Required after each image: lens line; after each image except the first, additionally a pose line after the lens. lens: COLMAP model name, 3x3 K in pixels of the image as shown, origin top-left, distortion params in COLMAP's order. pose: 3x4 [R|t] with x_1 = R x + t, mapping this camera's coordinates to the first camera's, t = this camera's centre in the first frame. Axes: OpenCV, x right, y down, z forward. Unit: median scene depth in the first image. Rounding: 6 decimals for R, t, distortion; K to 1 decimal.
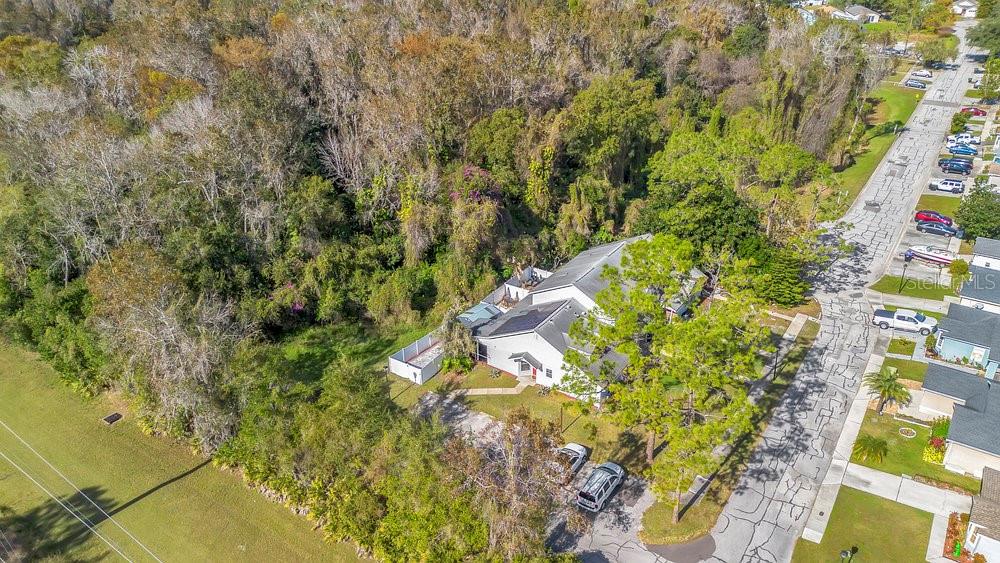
lens RADIAL K [[699.5, 0, 500.0], [0, 699.5, 281.5], [0, 0, 1]] dist [0.031822, -0.051854]
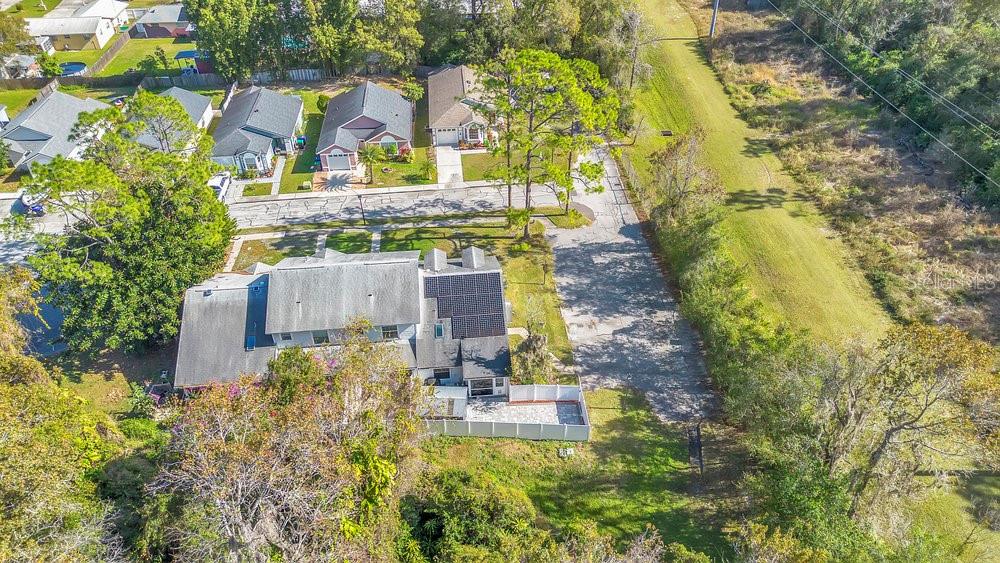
lens RADIAL K [[664.8, 0, 511.5], [0, 664.8, 304.4], [0, 0, 1]] dist [0.002726, -0.003706]
pose [[-0.640258, -0.475199, 0.603536, -0.438911], [0.366746, 0.501260, 0.783732, -0.506633], [-0.674957, 0.723135, -0.146659, 0.990571]]
